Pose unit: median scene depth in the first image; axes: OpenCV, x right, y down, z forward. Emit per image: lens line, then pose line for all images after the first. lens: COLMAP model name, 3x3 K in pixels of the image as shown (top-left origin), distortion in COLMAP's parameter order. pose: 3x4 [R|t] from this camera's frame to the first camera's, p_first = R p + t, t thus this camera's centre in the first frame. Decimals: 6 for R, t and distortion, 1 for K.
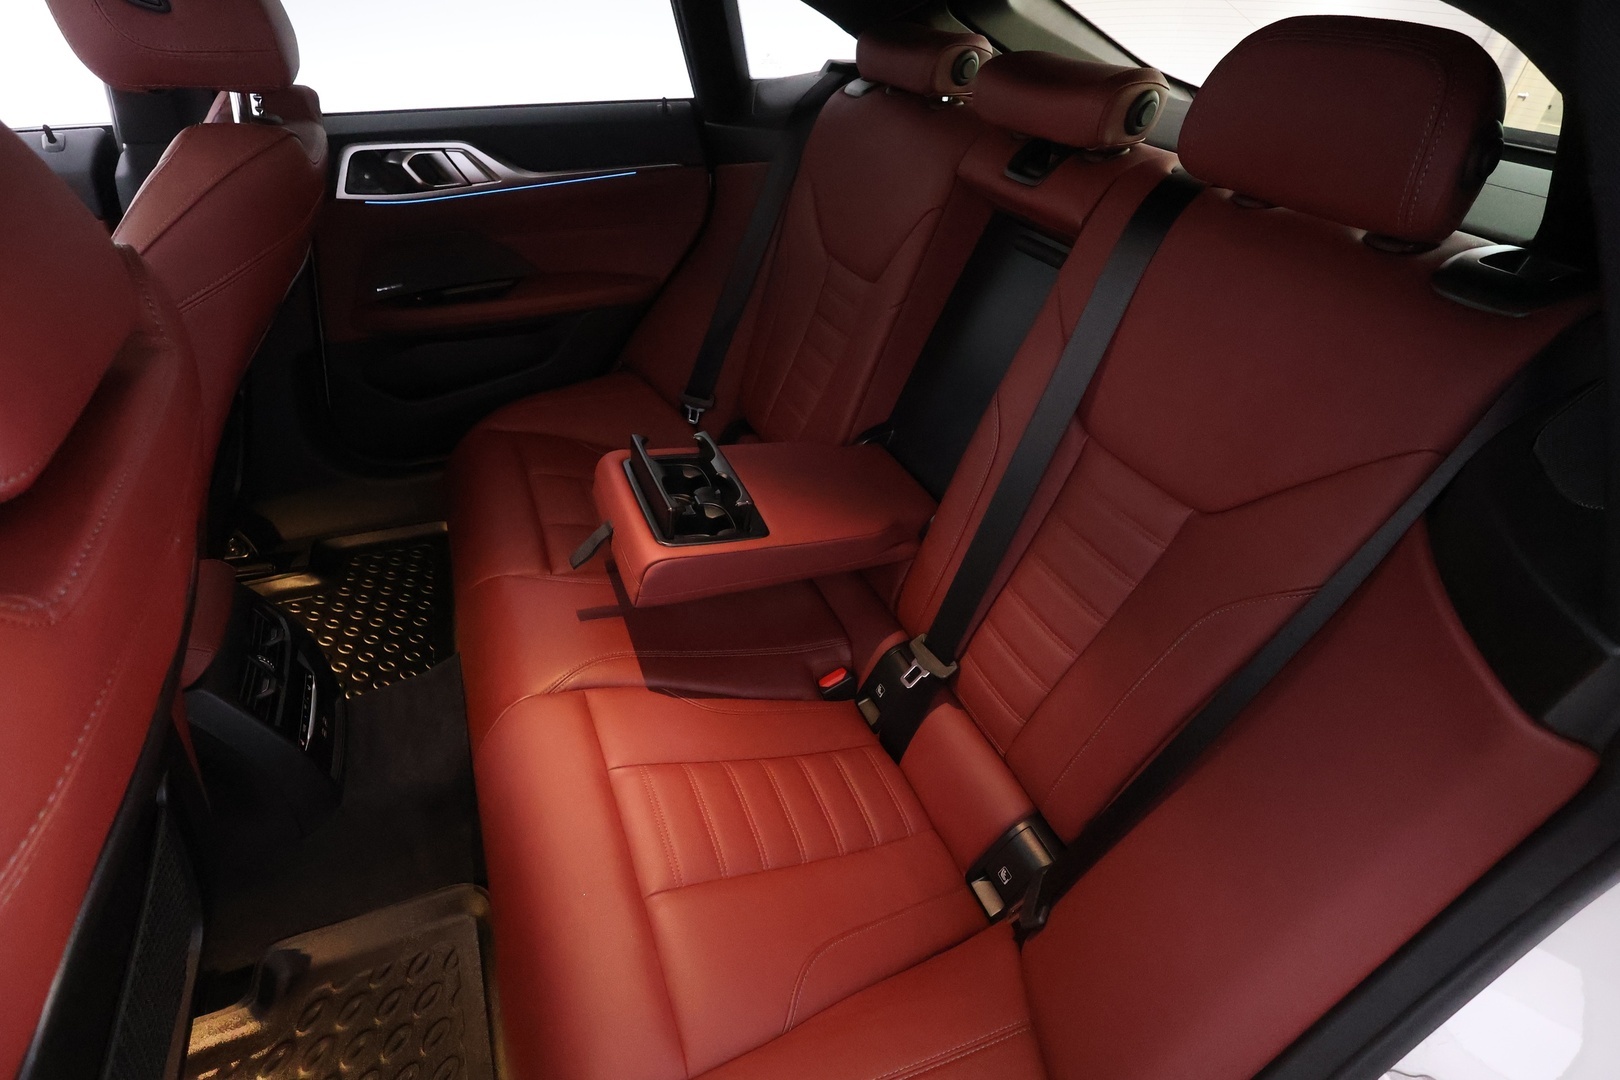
lens RADIAL K [[752.3, 0, 809.4], [0, 752.3, 537.7], [0, 0, 1]] dist [-0.002929, 0.002188]
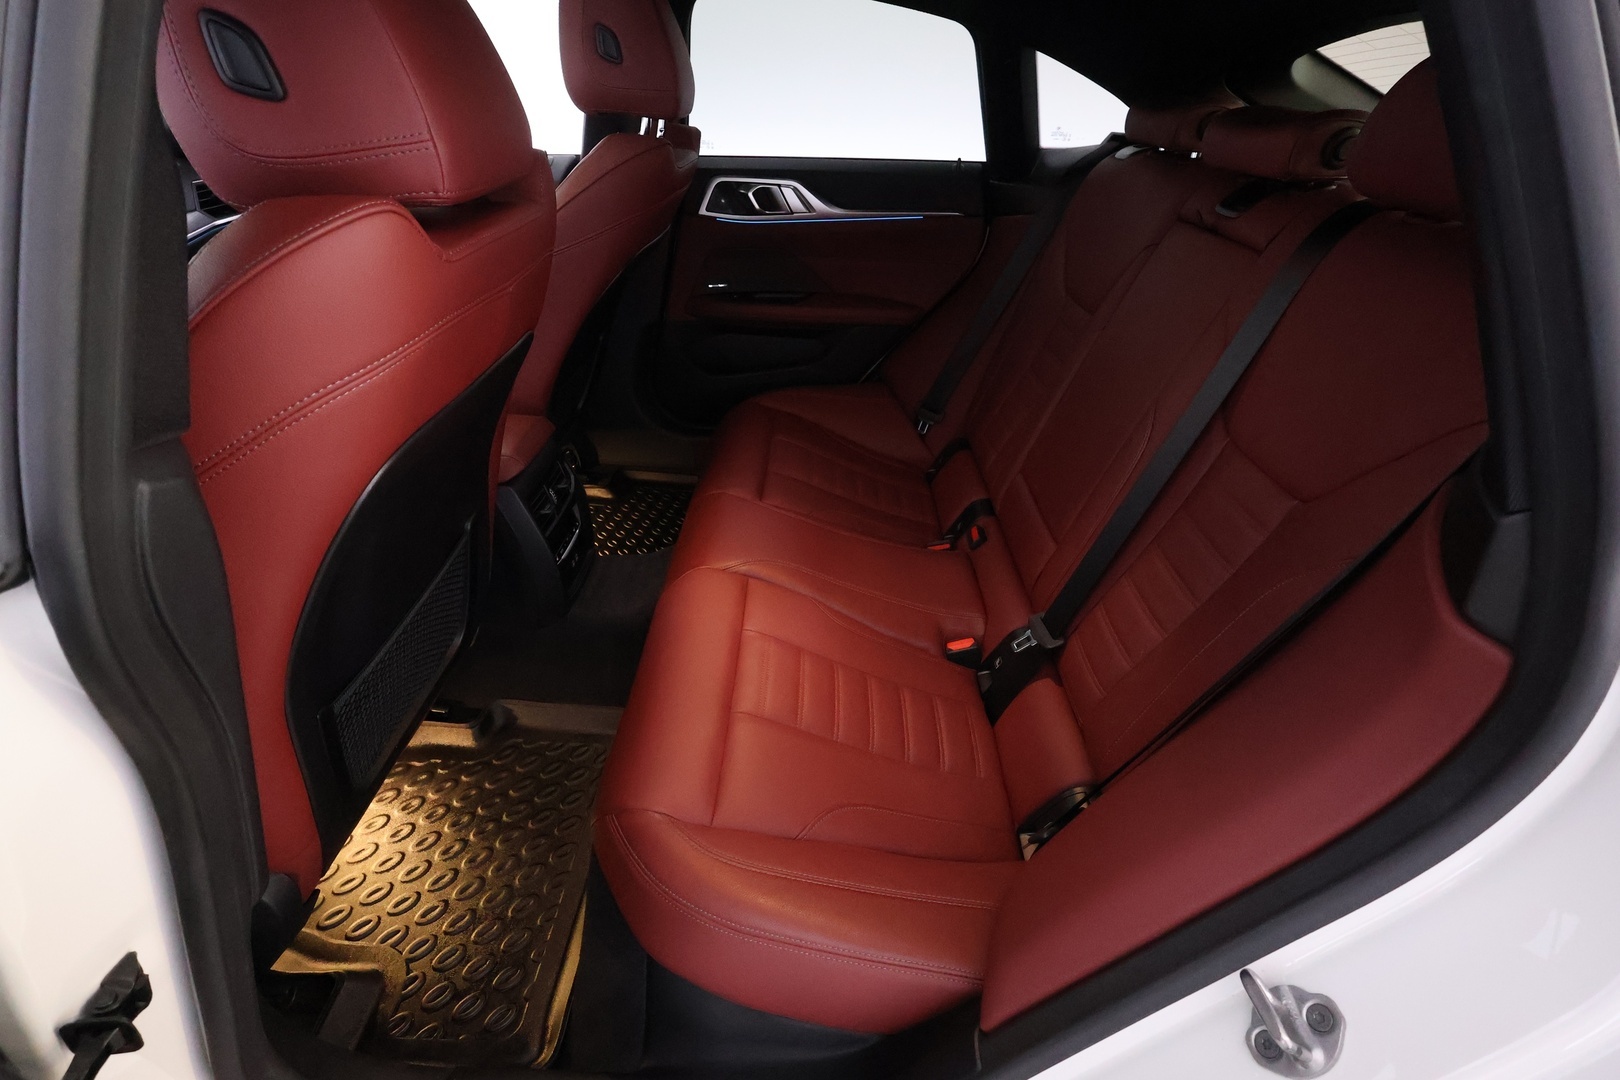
lens RADIAL K [[752.3, 0, 811.7], [0, 752.3, 540.6], [0, 0, 1]] dist [-0.002929, 0.002188]
pose [[0.905726, 0.221269, -0.361524, 0.177596], [-0.262654, 0.962421, -0.068980, 0.157599], [0.332675, 0.157433, 0.929807, -0.099424]]
